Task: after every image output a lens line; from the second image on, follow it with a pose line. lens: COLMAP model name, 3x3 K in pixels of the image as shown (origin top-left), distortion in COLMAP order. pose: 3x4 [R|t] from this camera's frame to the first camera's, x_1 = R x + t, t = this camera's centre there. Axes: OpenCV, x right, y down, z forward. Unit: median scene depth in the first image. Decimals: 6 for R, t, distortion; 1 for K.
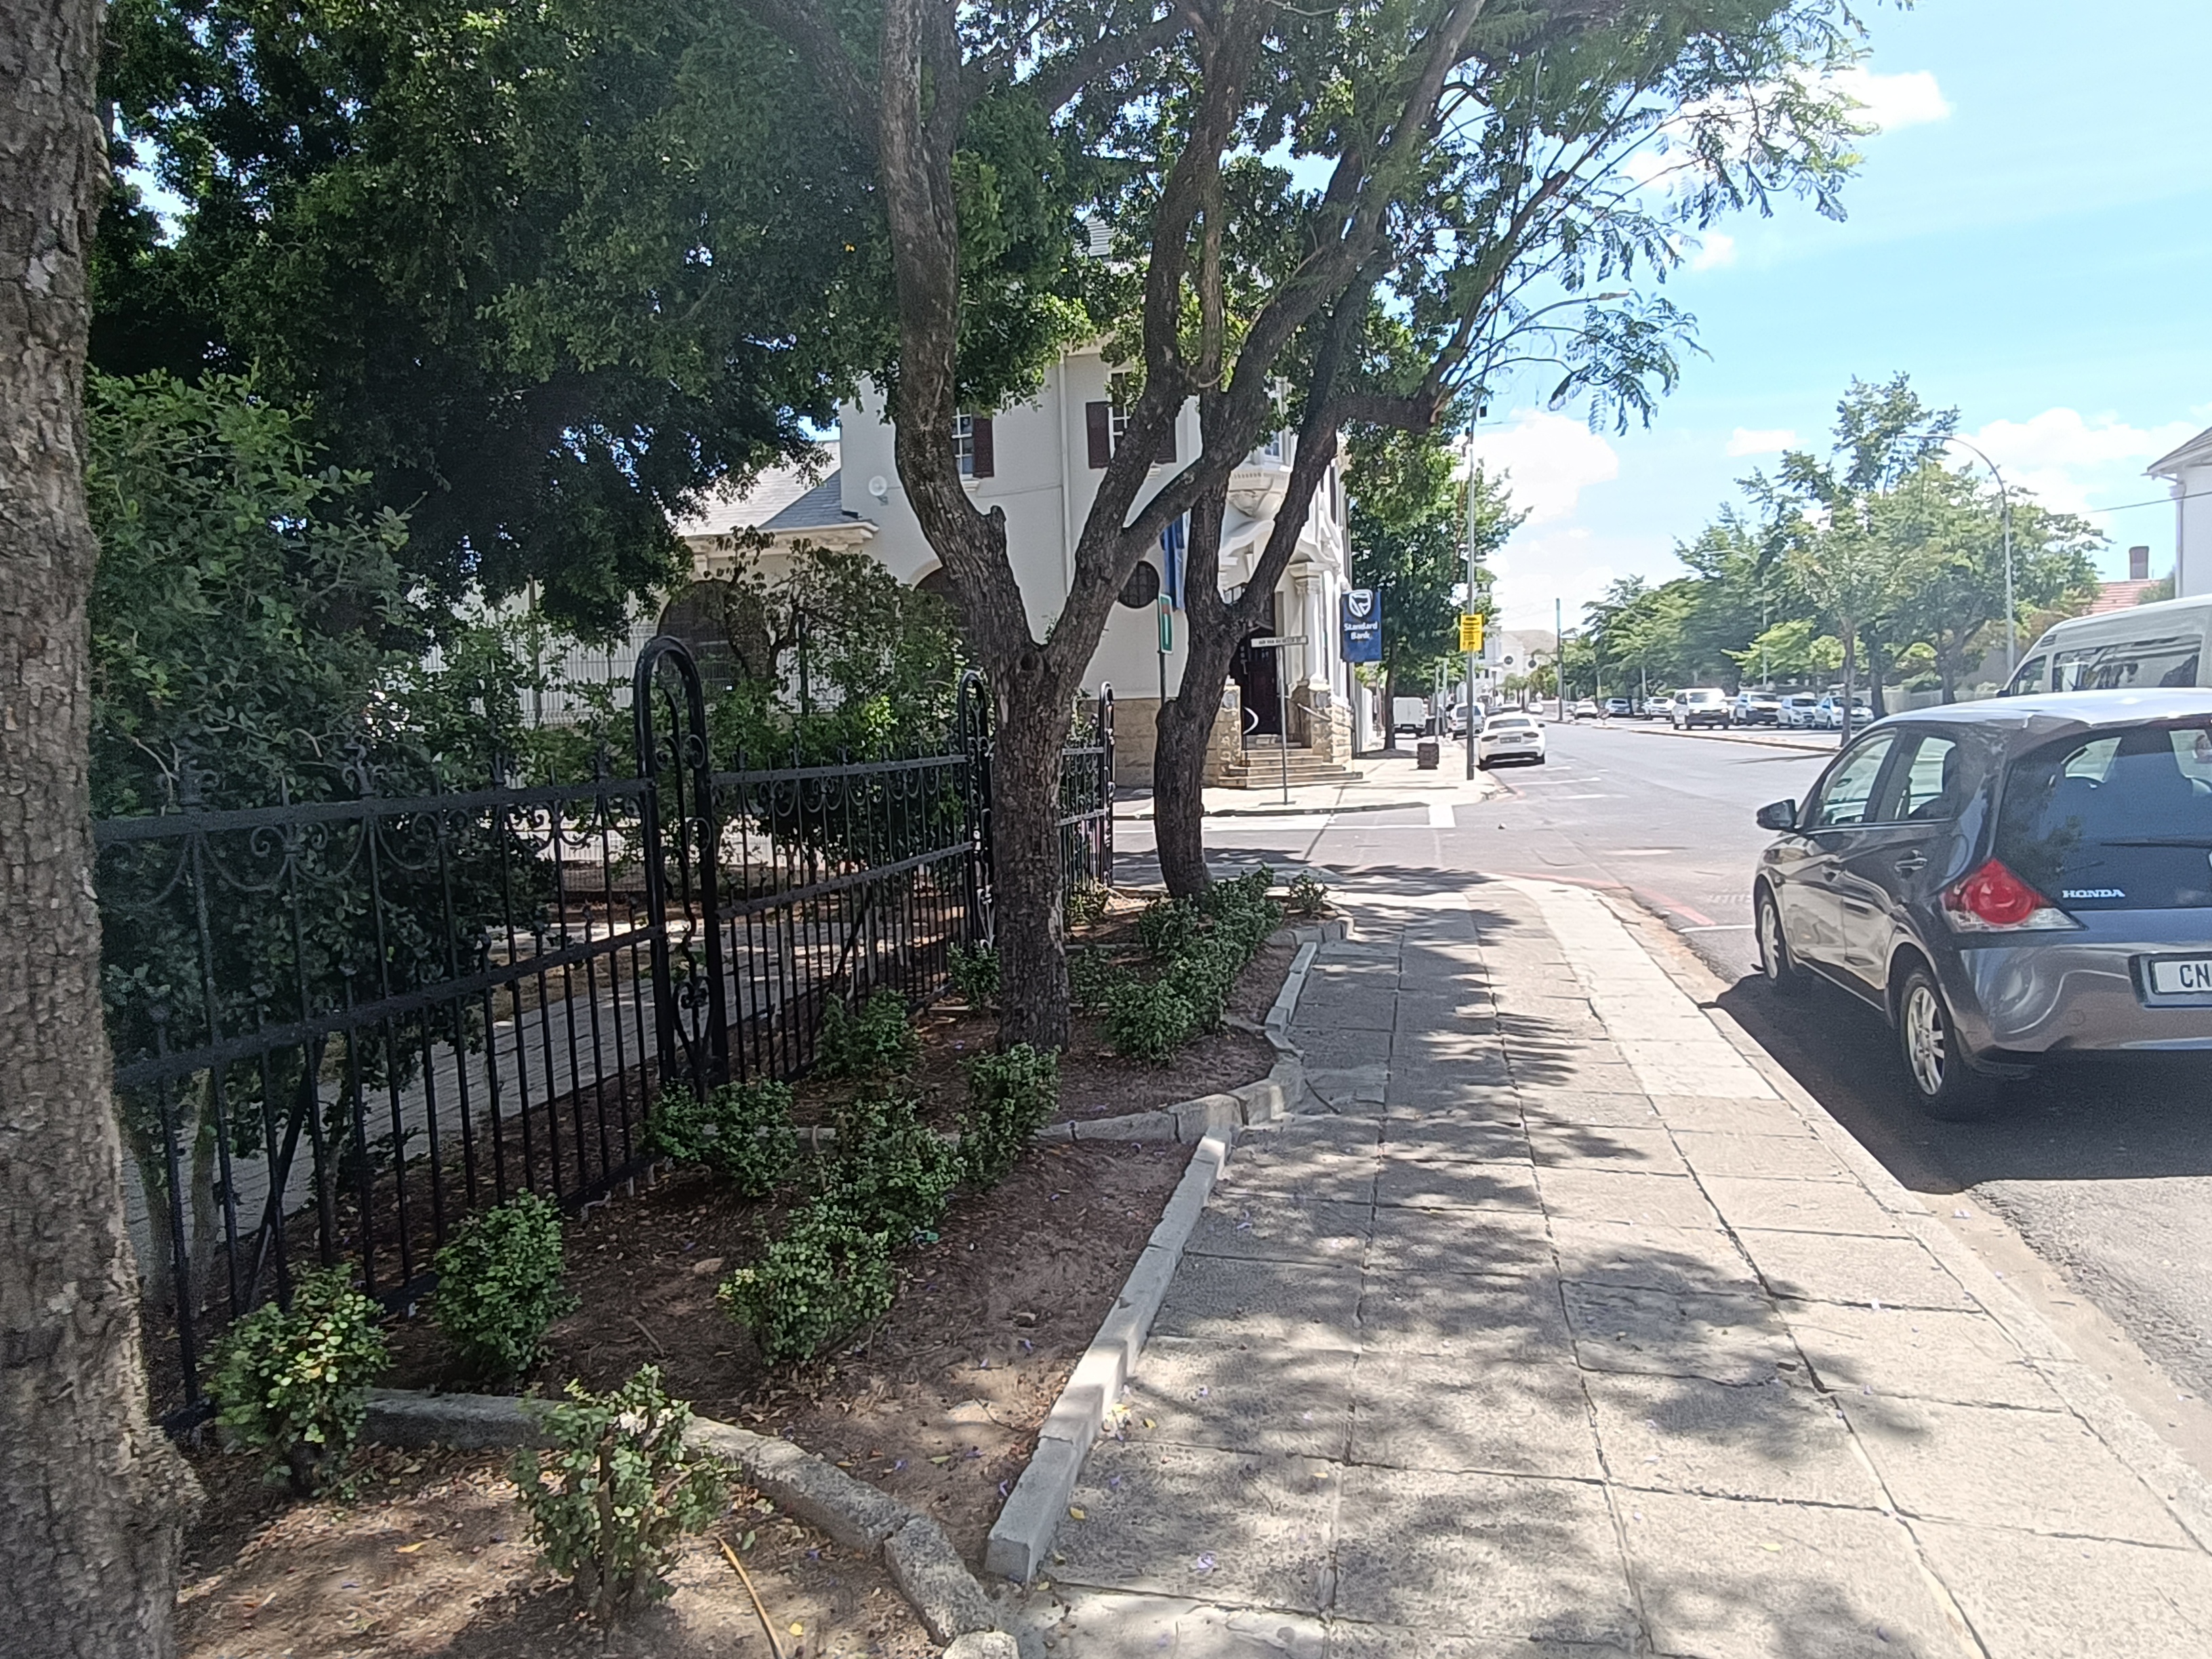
lens RADIAL K [[1405.8, 0, 1119.1], [0, 1405.8, 837.8], [0, 0, 1]] dist [0.002272, -0.002335]
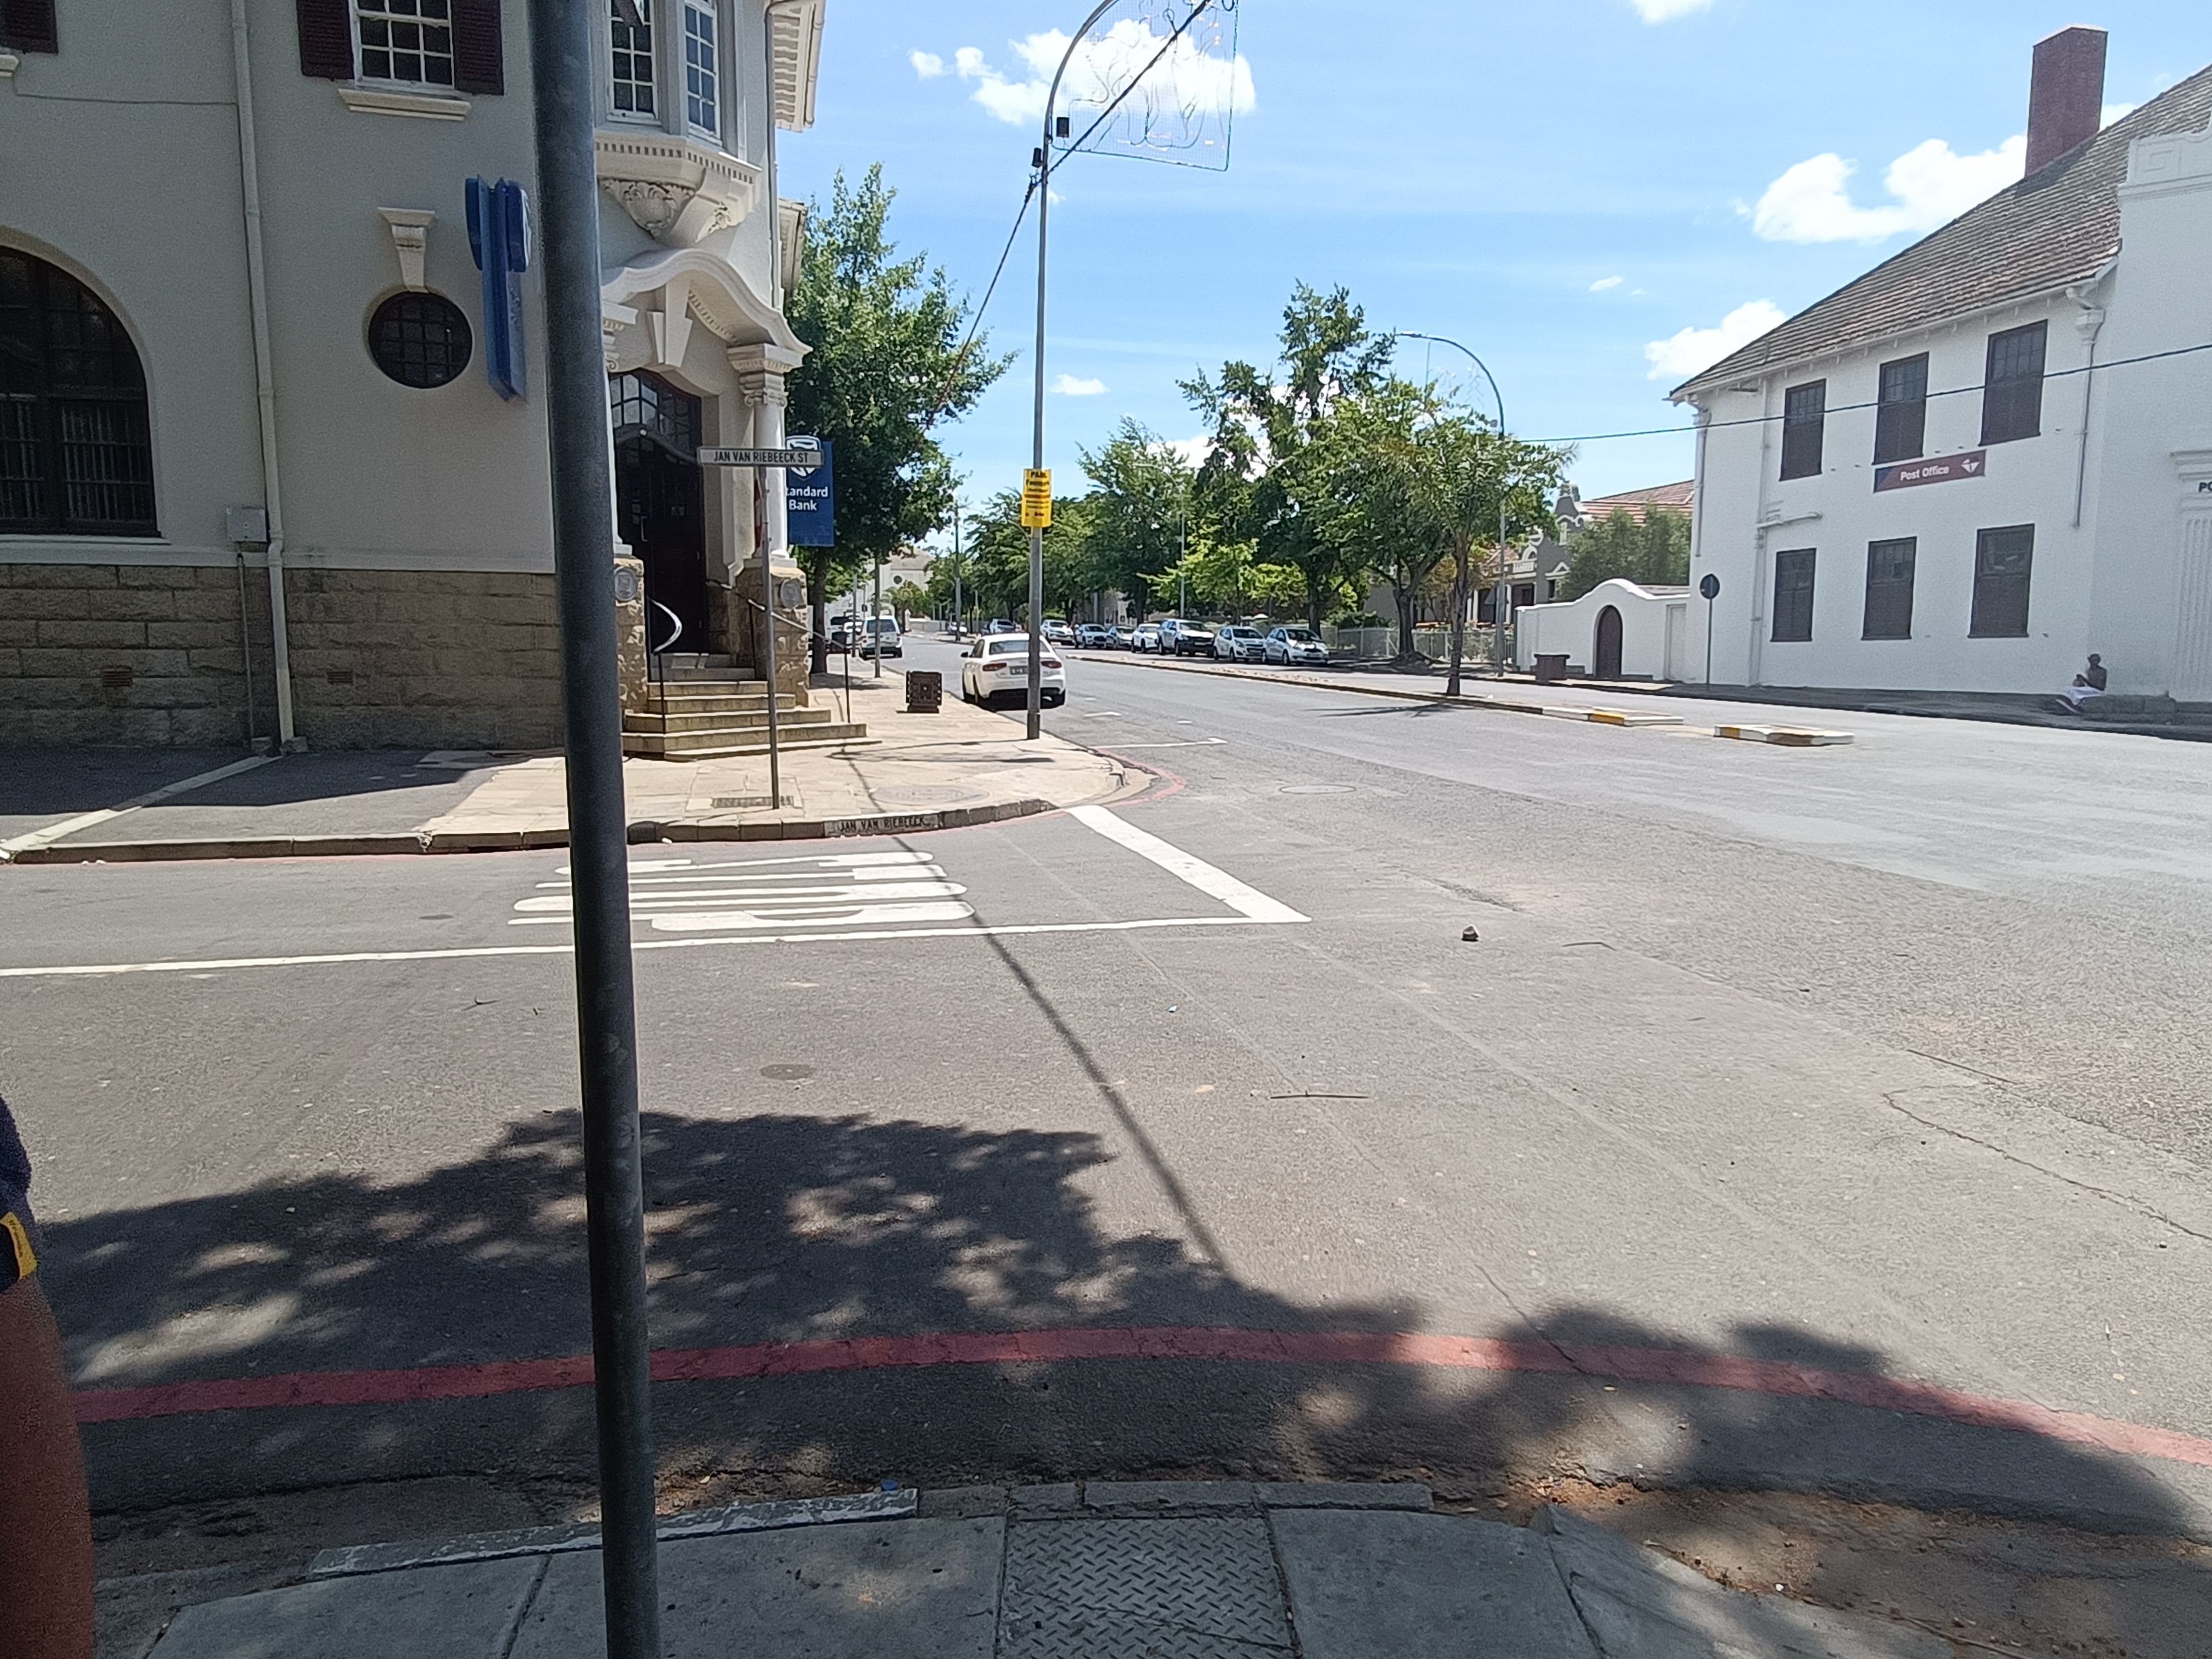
lens RADIAL K [[1379.7, 0, 1144.0], [0, 1379.7, 805.7], [0, 0, 1]] dist [0.000643, 0.000150]
pose [[0.884938, -0.013964, 0.465499, 0.005067], [-0.004910, 0.999215, 0.039309, -0.018791], [-0.465683, -0.037072, 0.884175, 0.230817]]
